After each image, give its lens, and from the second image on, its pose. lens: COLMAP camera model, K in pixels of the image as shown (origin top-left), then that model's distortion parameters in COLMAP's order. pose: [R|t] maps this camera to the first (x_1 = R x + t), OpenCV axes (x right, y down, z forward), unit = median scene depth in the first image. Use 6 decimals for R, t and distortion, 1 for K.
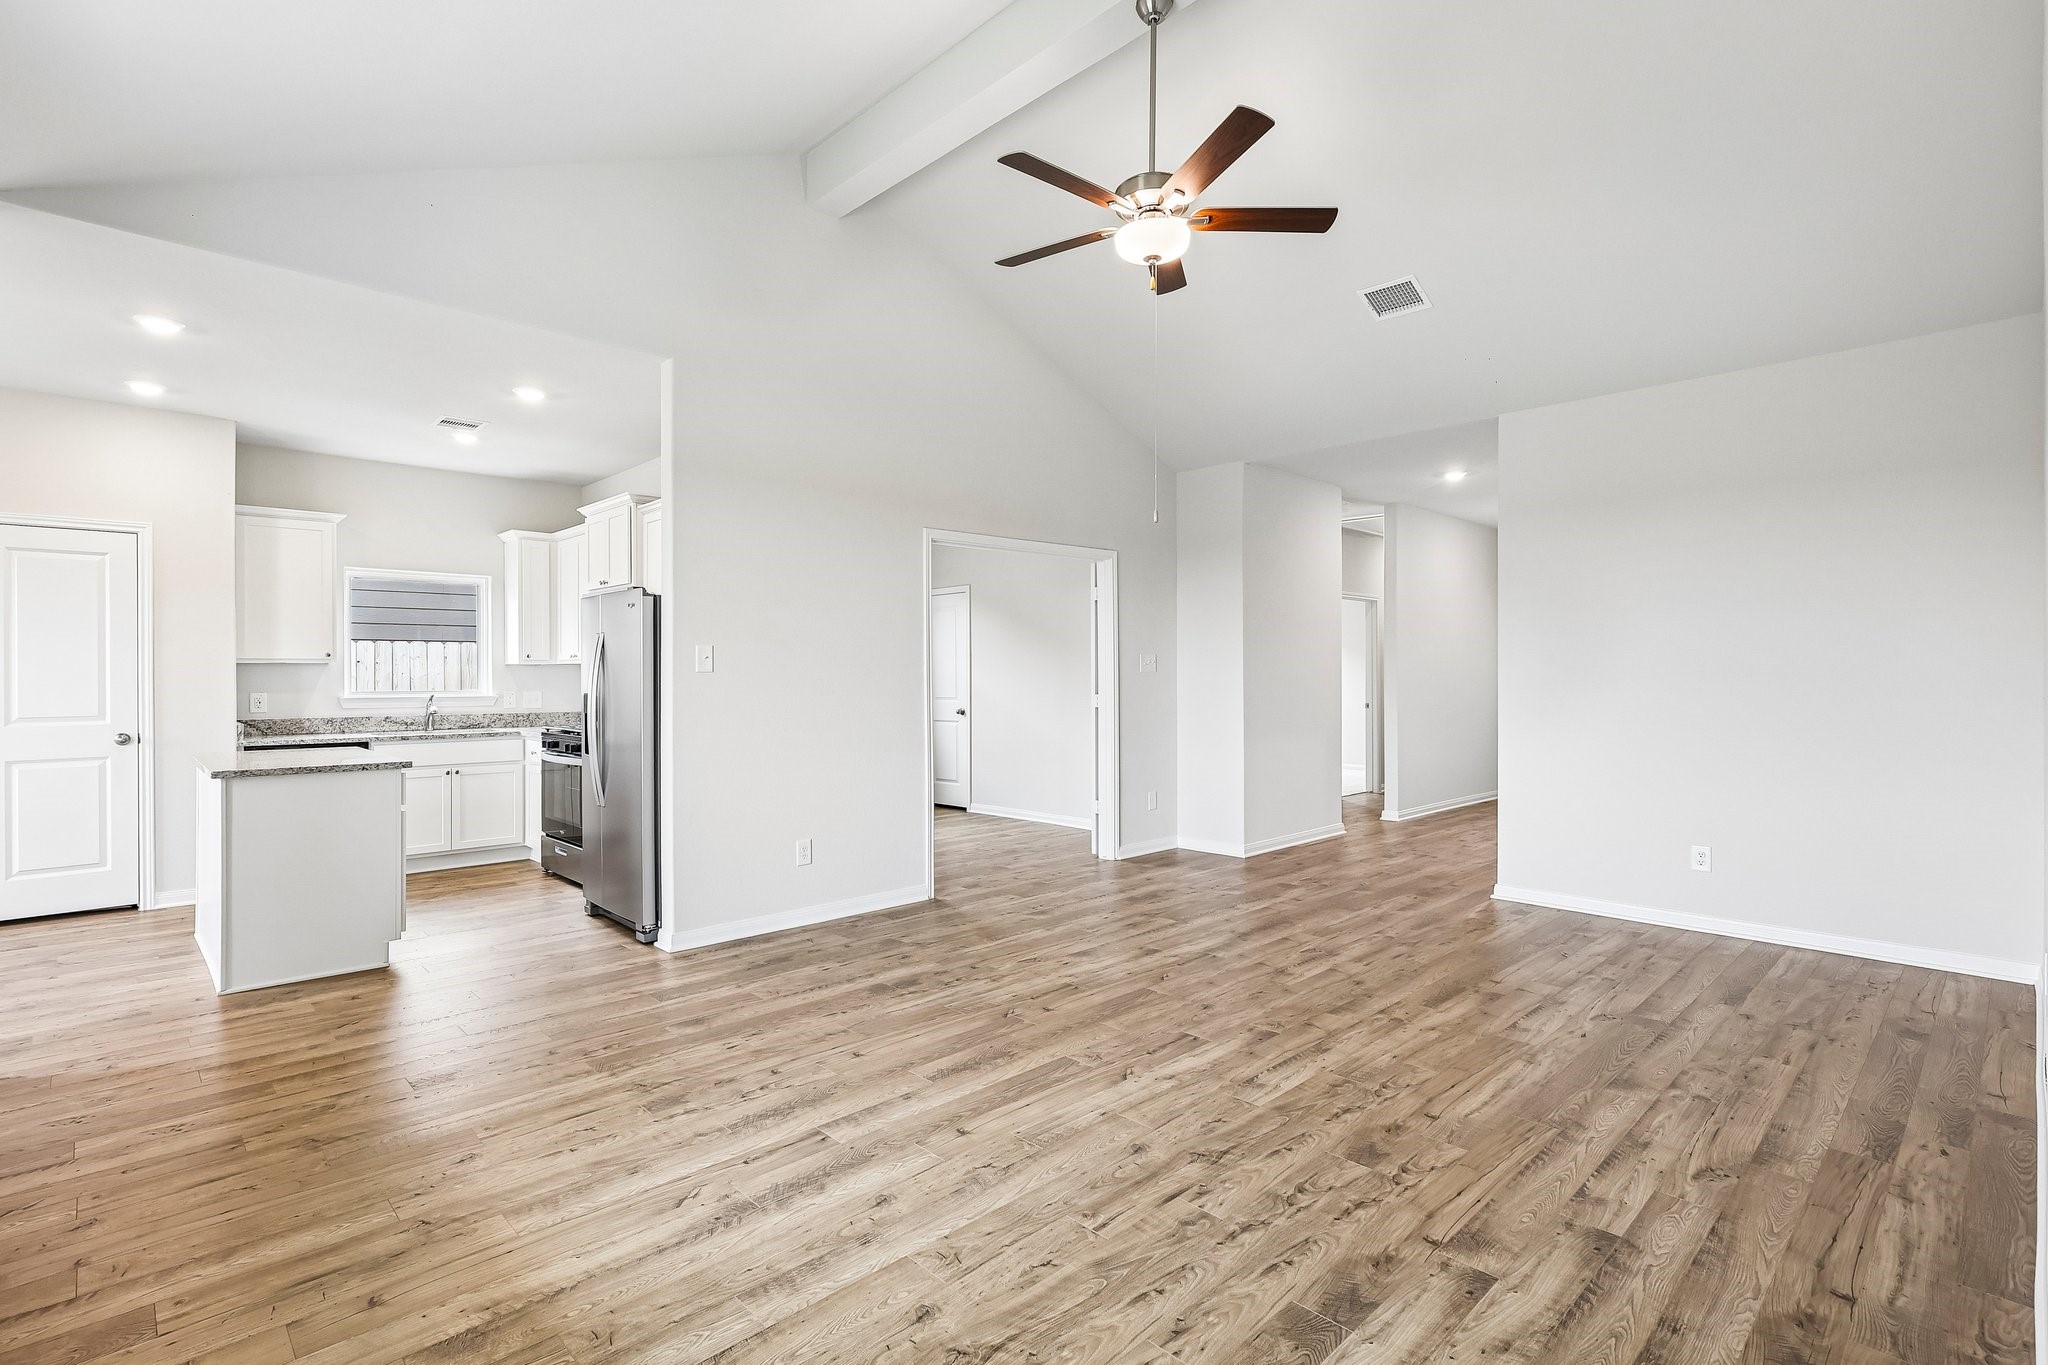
lens RADIAL K [[972.8, 0, 1017.6], [0, 972.8, 679.5], [0, 0, 1]] dist [-0.002275, 0.001281]
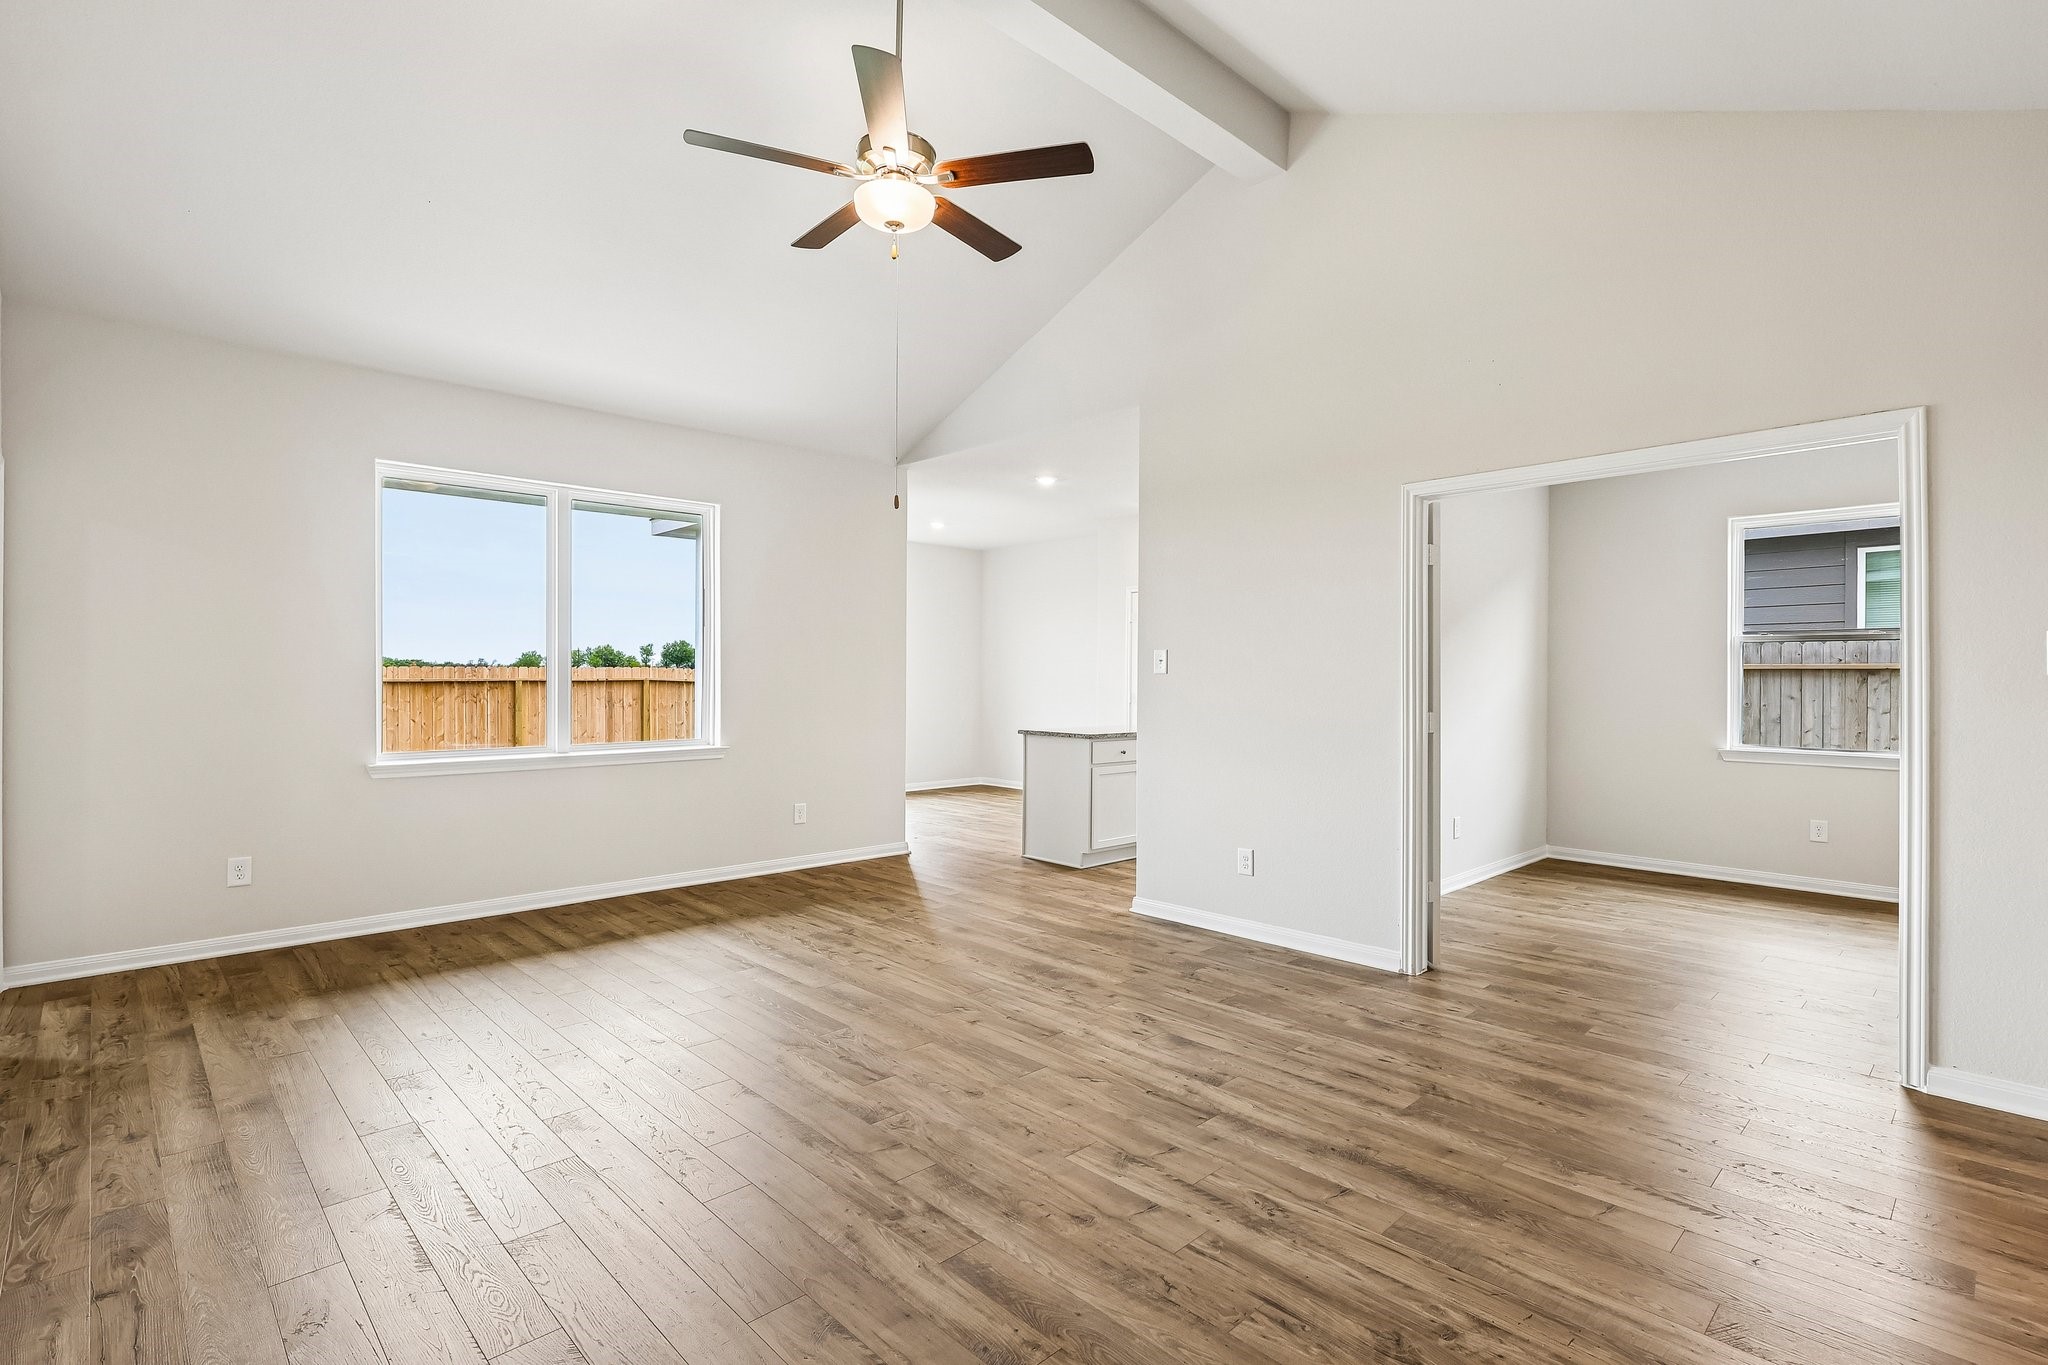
lens RADIAL K [[972.8, 0, 1017.6], [0, 972.8, 679.5], [0, 0, 1]] dist [-0.002275, 0.001281]
pose [[-0.003820, 0.003885, -0.999985, 1.081233], [-0.009389, 0.999948, 0.003921, -0.005044], [0.999949, 0.009404, -0.003784, 1.135974]]
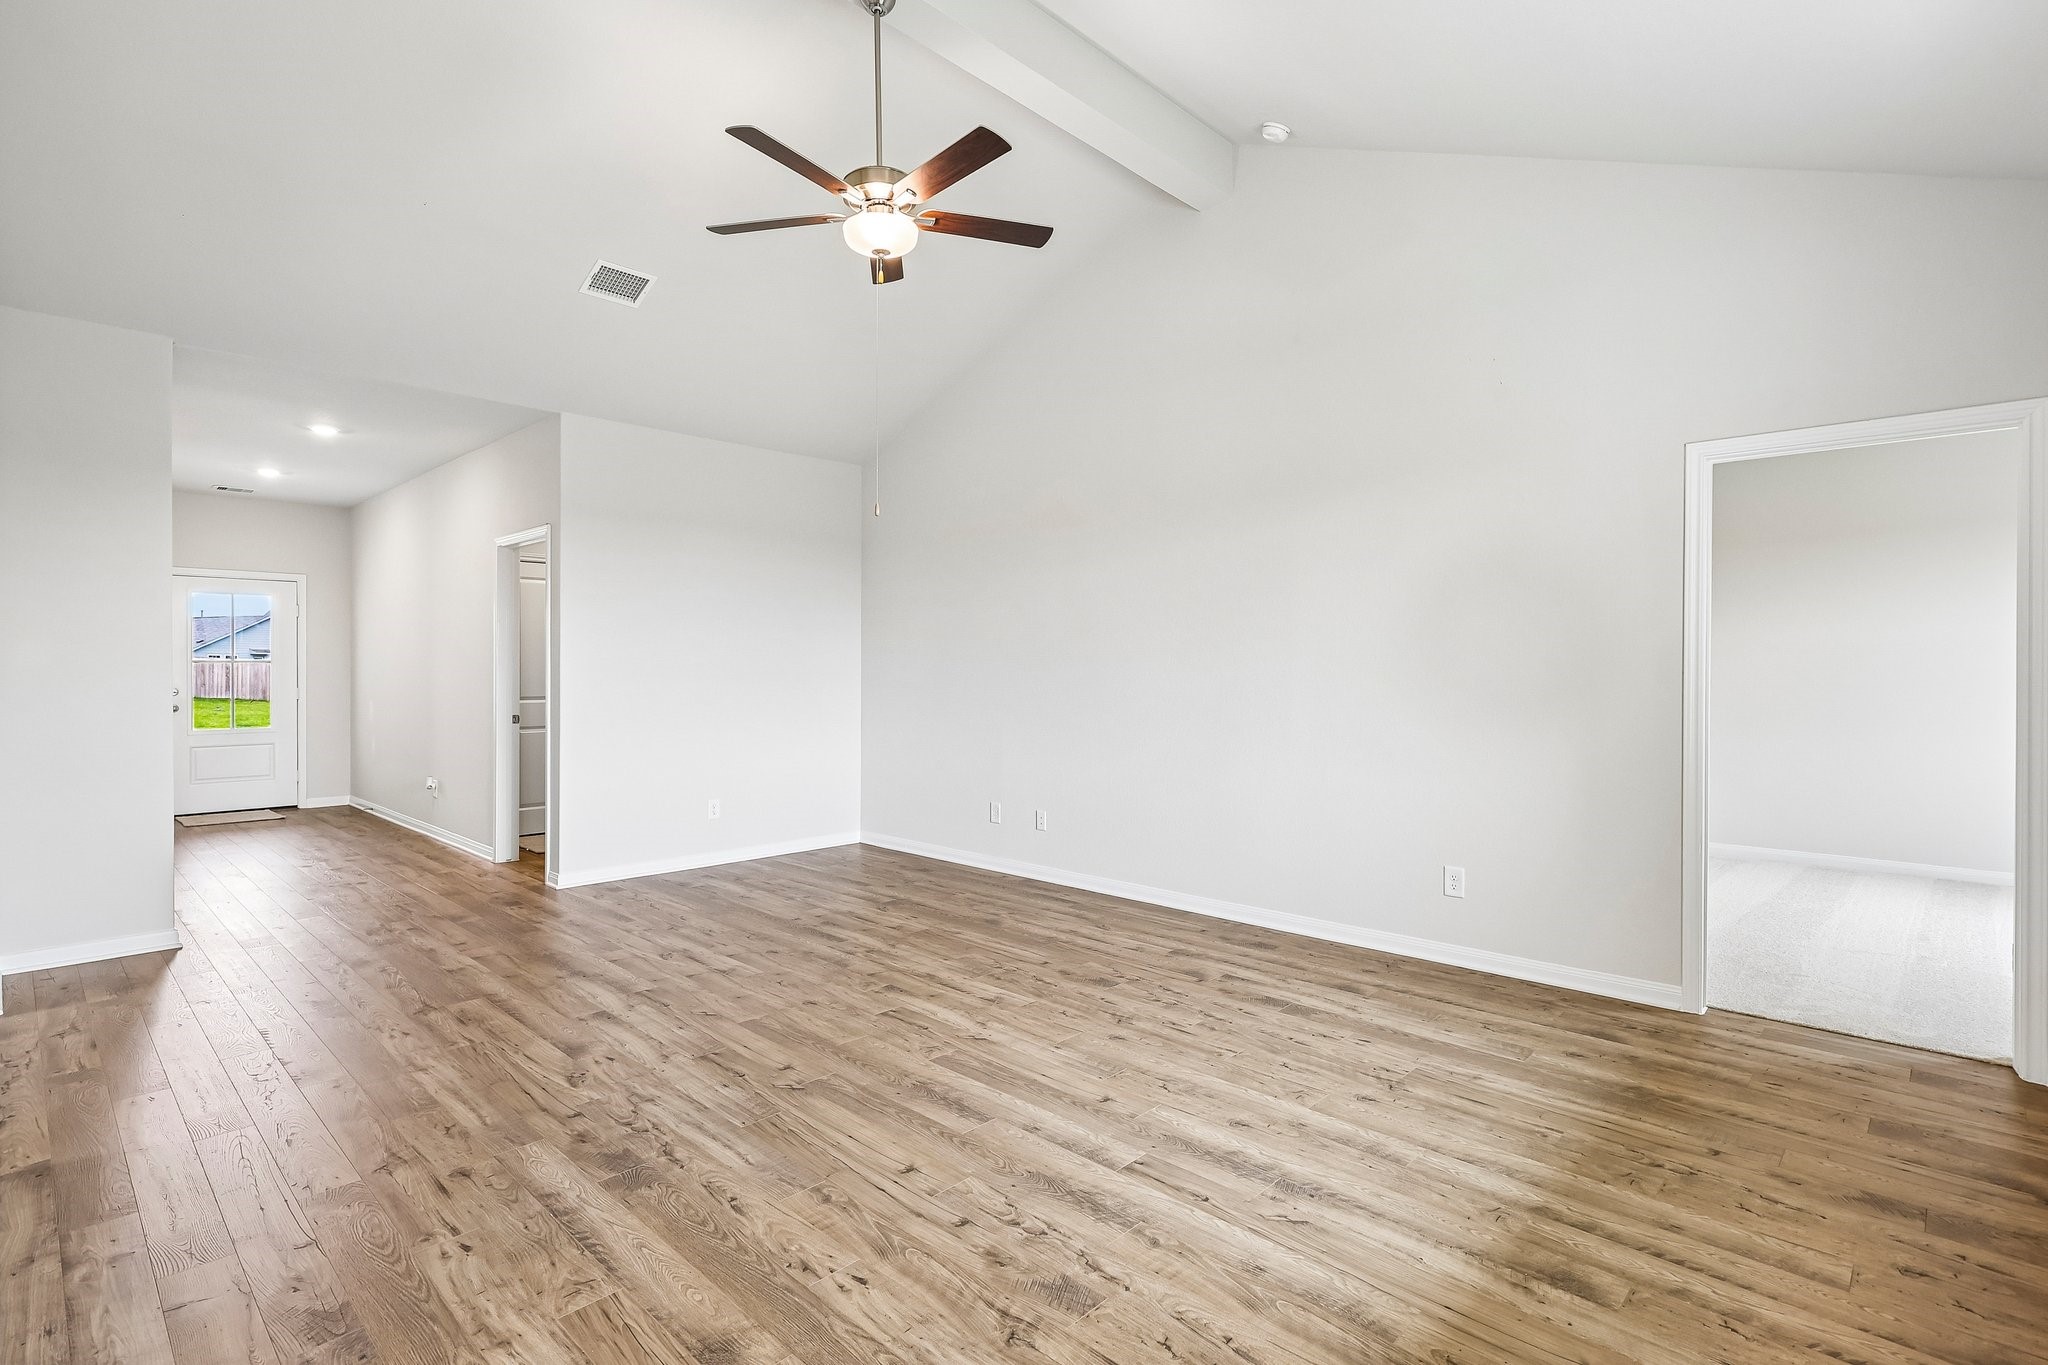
lens RADIAL K [[977.7, 0, 1030.3], [0, 977.7, 663.5], [0, 0, 1]] dist [0.000625, 0.002102]
pose [[-0.050239, 0.006440, 0.998716, -0.895316], [0.002804, 0.999976, -0.006307, -0.003267], [-0.998733, 0.002483, -0.050256, 0.905335]]
